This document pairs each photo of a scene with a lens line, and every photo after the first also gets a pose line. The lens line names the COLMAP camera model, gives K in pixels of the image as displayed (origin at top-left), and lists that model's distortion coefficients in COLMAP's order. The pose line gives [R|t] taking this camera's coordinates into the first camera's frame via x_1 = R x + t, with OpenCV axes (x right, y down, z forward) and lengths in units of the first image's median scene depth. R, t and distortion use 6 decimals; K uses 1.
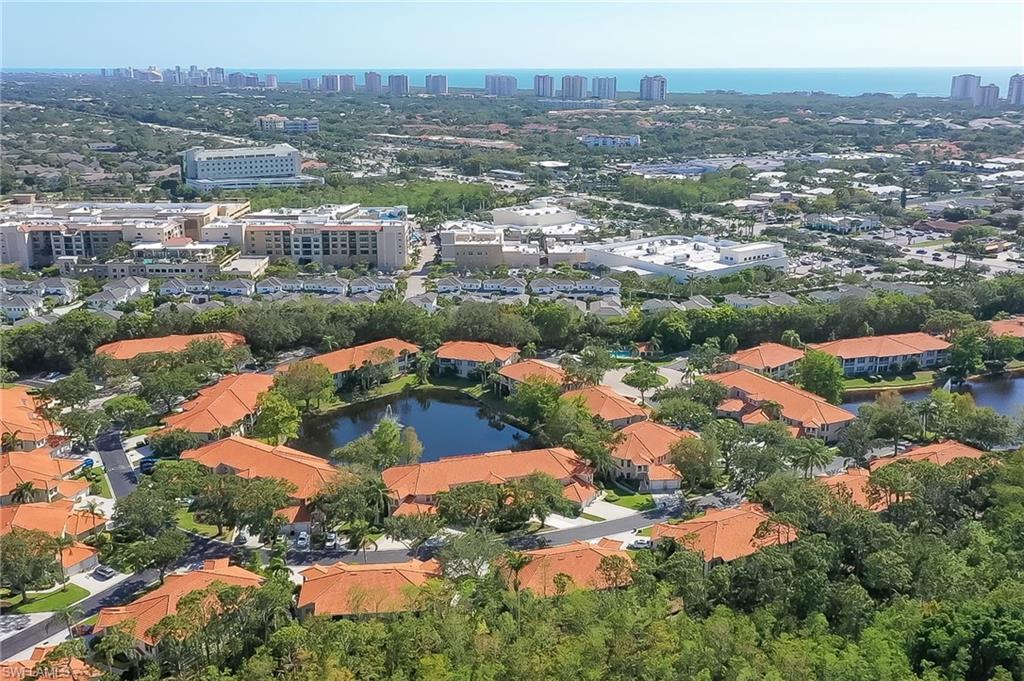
lens RADIAL K [[951.8, 0, 512.0], [0, 951.8, 340.5], [0, 0, 1]] dist [0.011873, 0.006709]
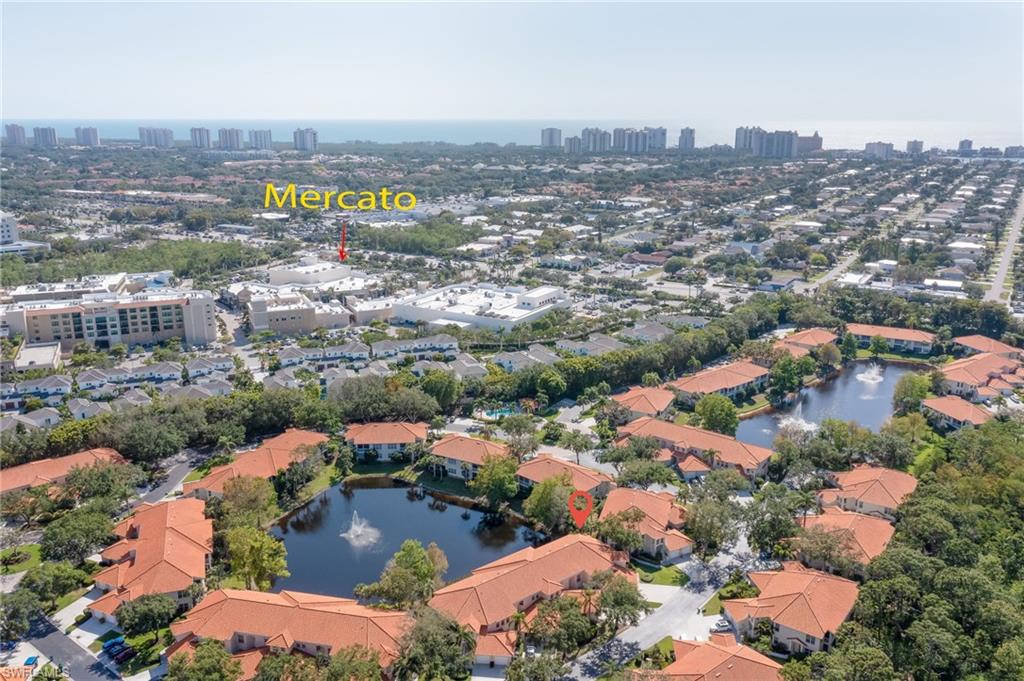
lens RADIAL K [[820.6, 0, 512.0], [0, 820.6, 340.5], [0, 0, 1]] dist [-0.007847, 0.006857]
pose [[0.919809, -0.098977, 0.379678, -0.152510], [0.105008, 0.994460, 0.004851, -0.047772], [-0.378054, 0.035407, 0.925106, 0.109095]]
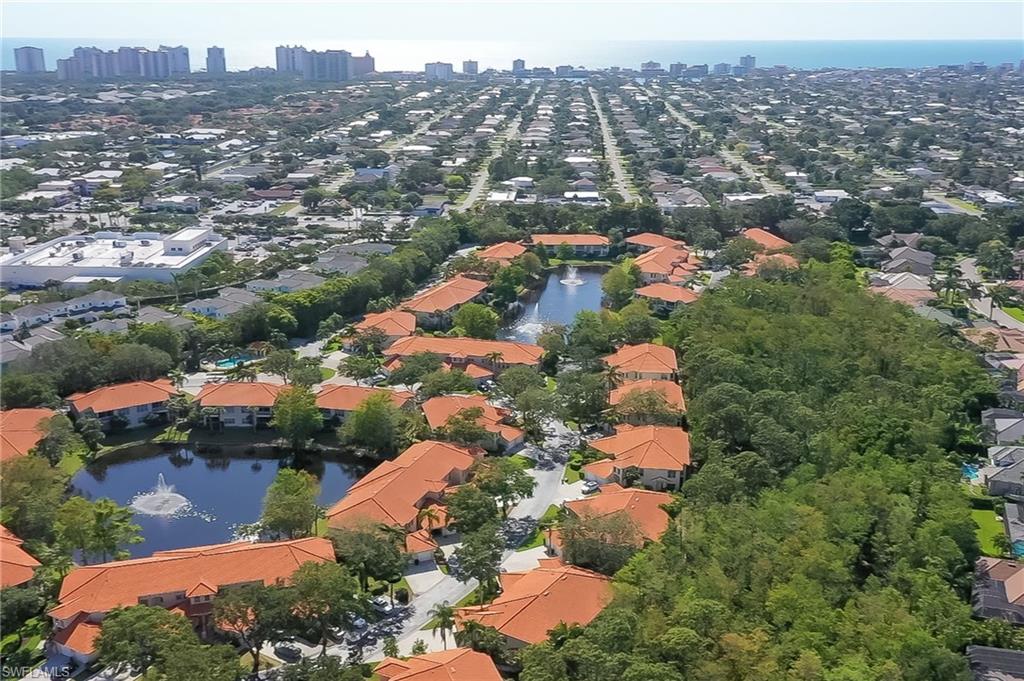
lens RADIAL K [[988.7, 0, 512.0], [0, 988.7, 340.5], [0, 0, 1]] dist [0.016049, -0.005522]
pose [[0.620008, -0.224103, 0.751909, -0.301844], [0.211608, 0.970590, 0.114792, -0.039966], [-0.755521, 0.087938, 0.649196, 0.130255]]
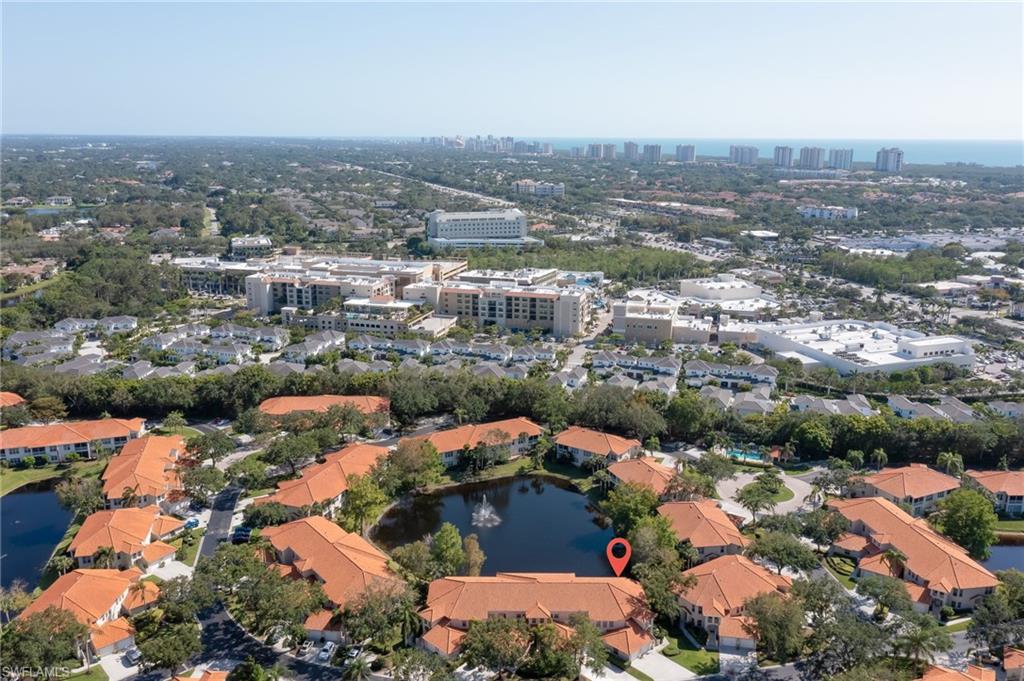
lens RADIAL K [[820.6, 0, 512.0], [0, 820.6, 340.5], [0, 0, 1]] dist [-0.007847, 0.006857]
pose [[0.958947, 0.075086, -0.273465, 0.068607], [-0.084853, 0.996103, -0.024049, -0.042246], [0.270593, 0.046266, 0.961581, 0.096123]]
